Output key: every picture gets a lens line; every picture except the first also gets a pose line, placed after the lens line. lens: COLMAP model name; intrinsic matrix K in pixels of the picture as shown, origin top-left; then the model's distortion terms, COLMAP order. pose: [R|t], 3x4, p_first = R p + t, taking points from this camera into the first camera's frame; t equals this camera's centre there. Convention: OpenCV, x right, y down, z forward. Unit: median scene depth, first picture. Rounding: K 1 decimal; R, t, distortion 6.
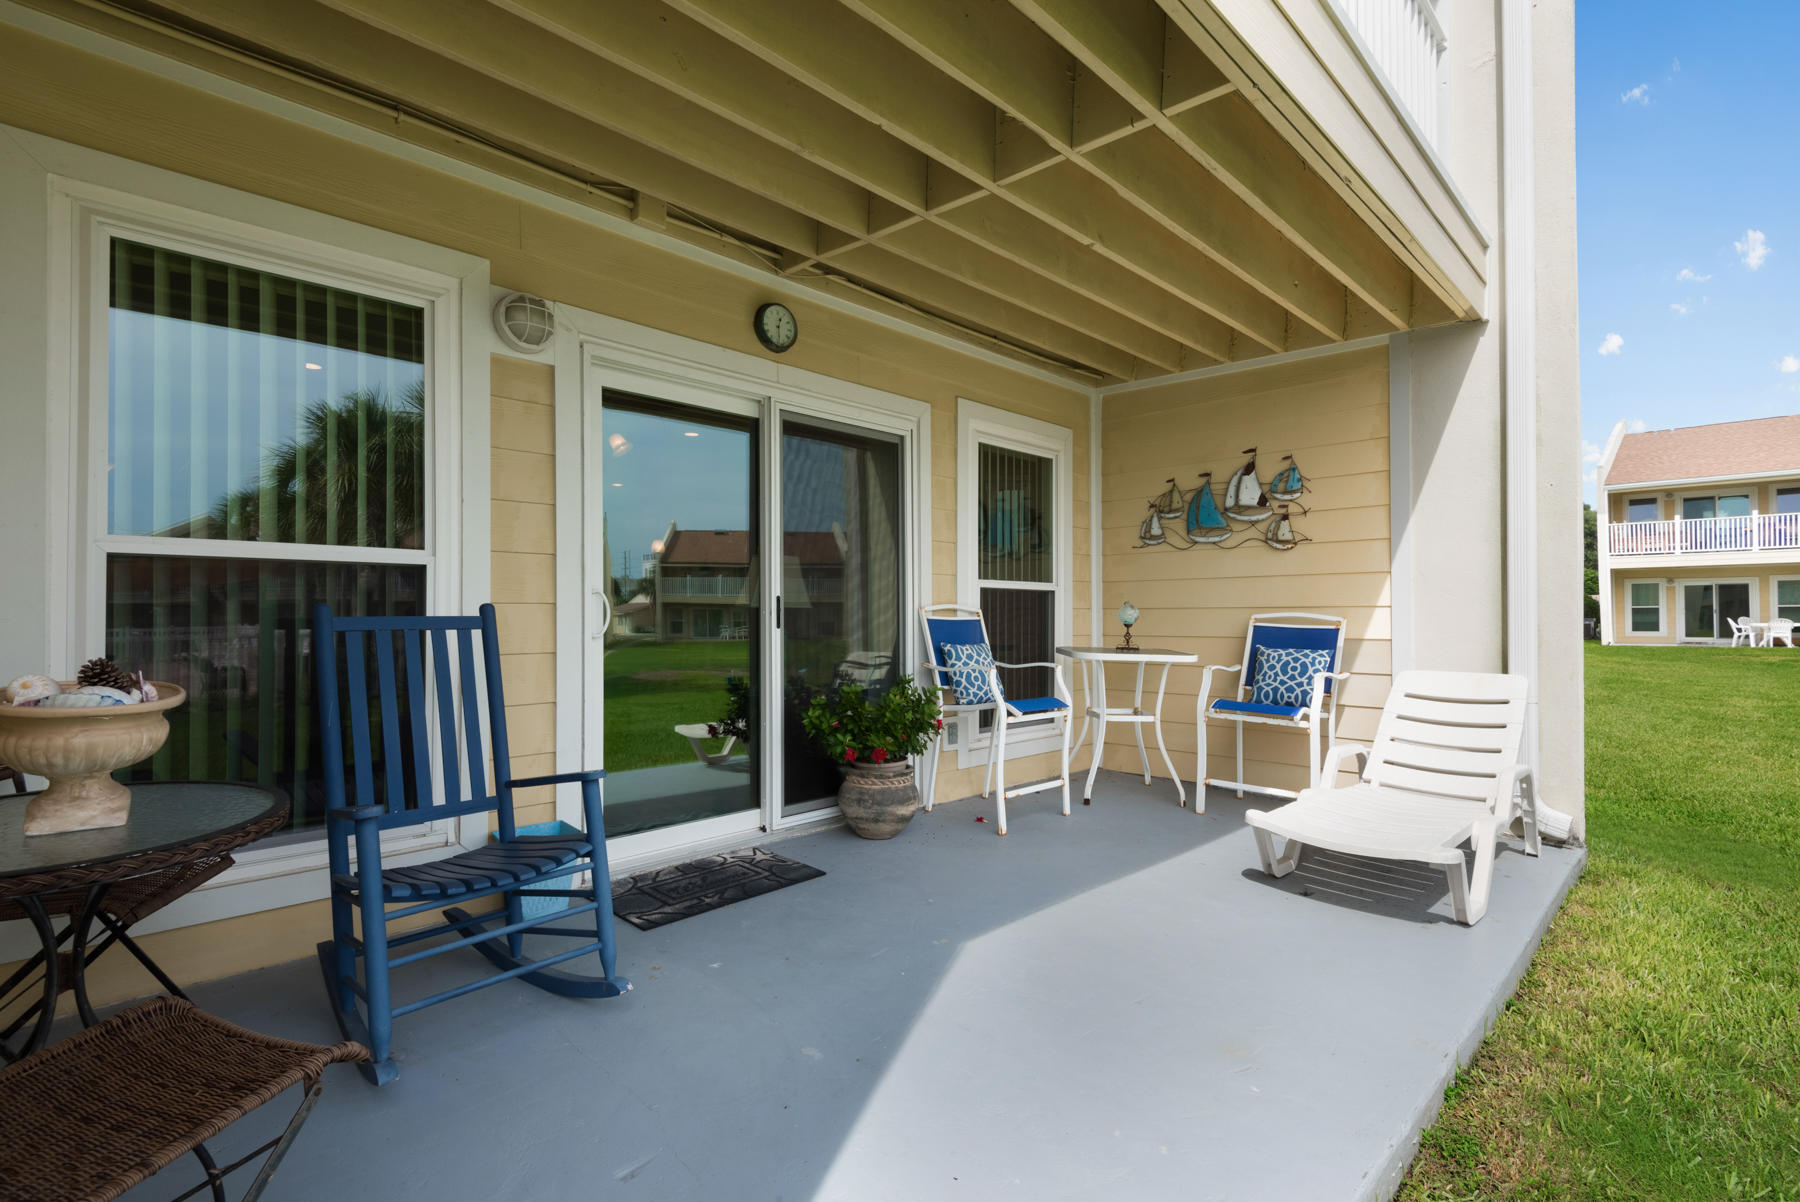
lens RADIAL K [[829.0, 0, 907.7], [0, 829.0, 623.5], [0, 0, 1]] dist [0.045039, -0.025731]
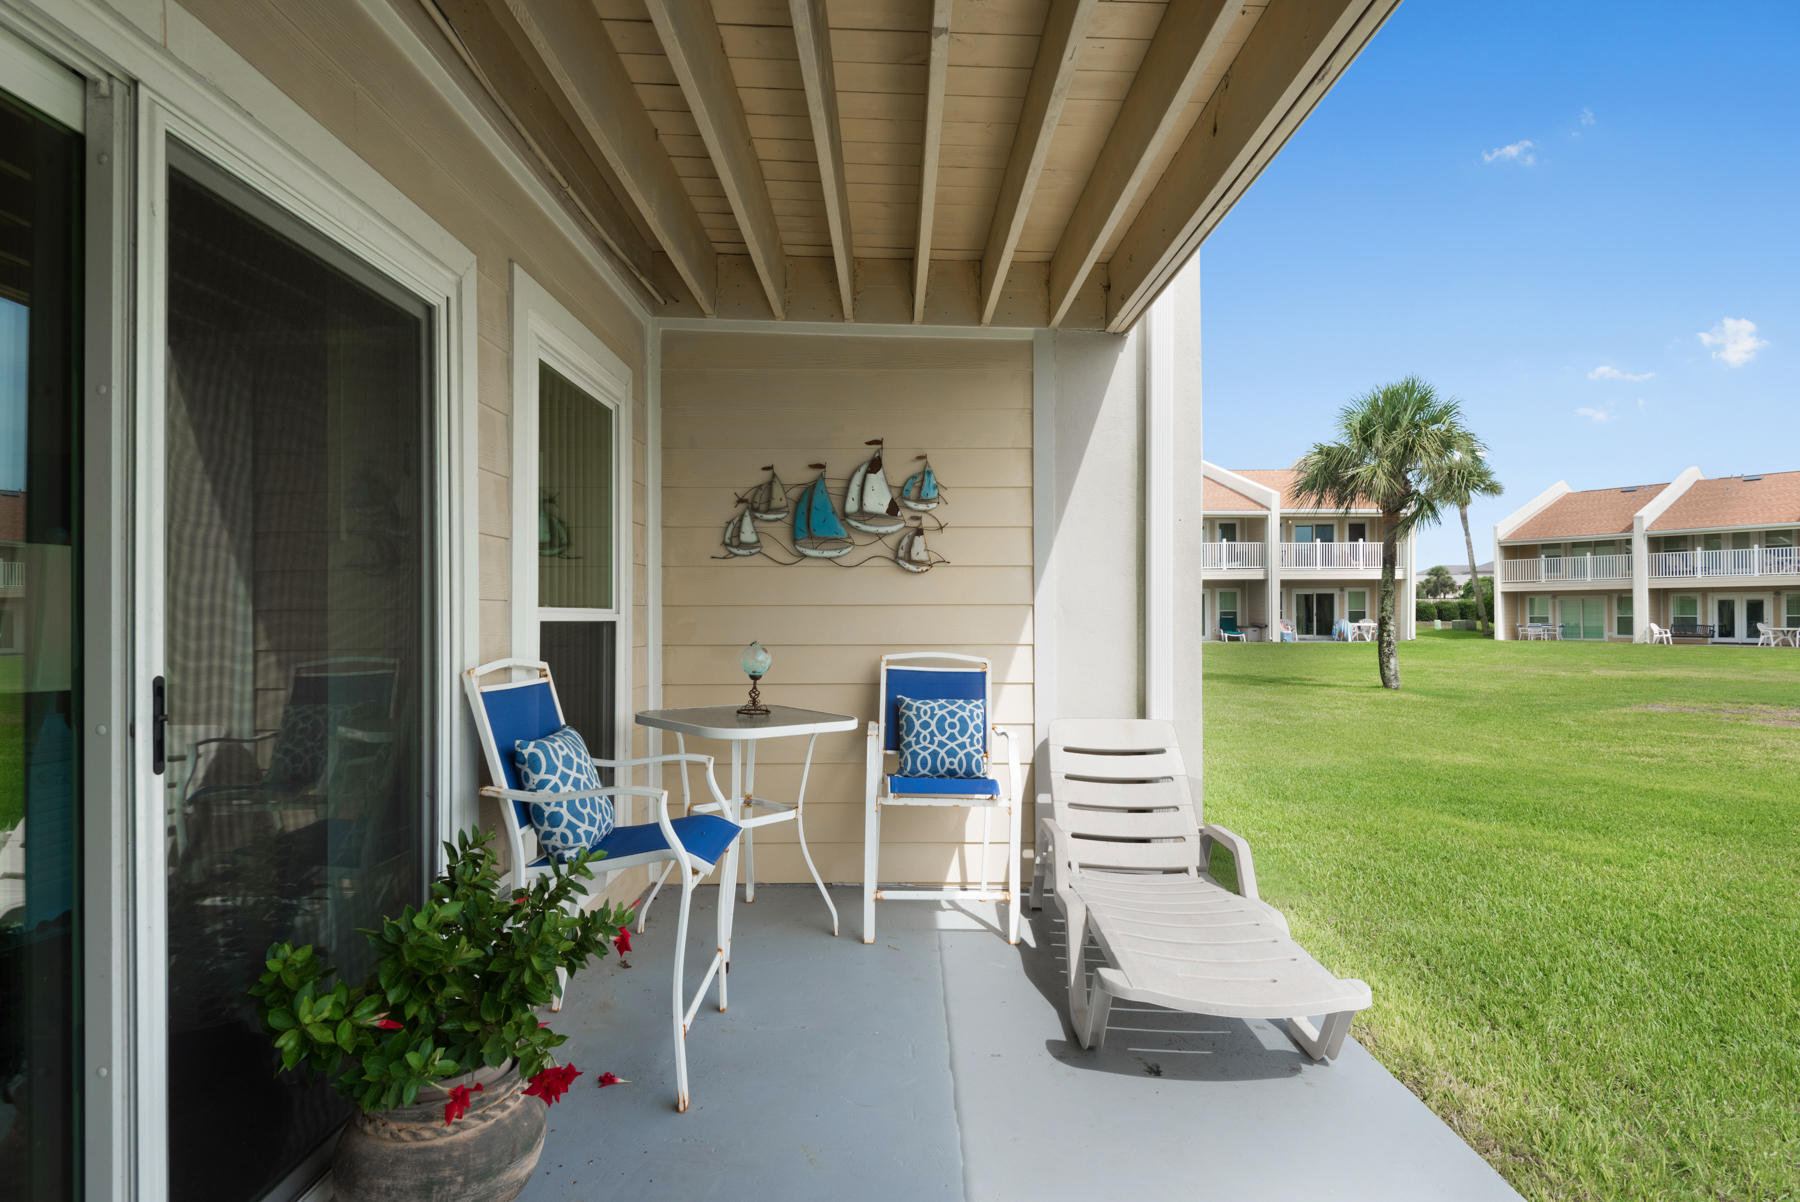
lens RADIAL K [[887.3, 0, 895.4], [0, 887.3, 615.4], [0, 0, 1]] dist [0.033536, -0.000347]
pose [[0.725566, 0.001358, 0.688151, -0.149967], [0.005754, 0.999951, -0.008041, -0.042621], [-0.688128, 0.009794, 0.725523, 0.419280]]
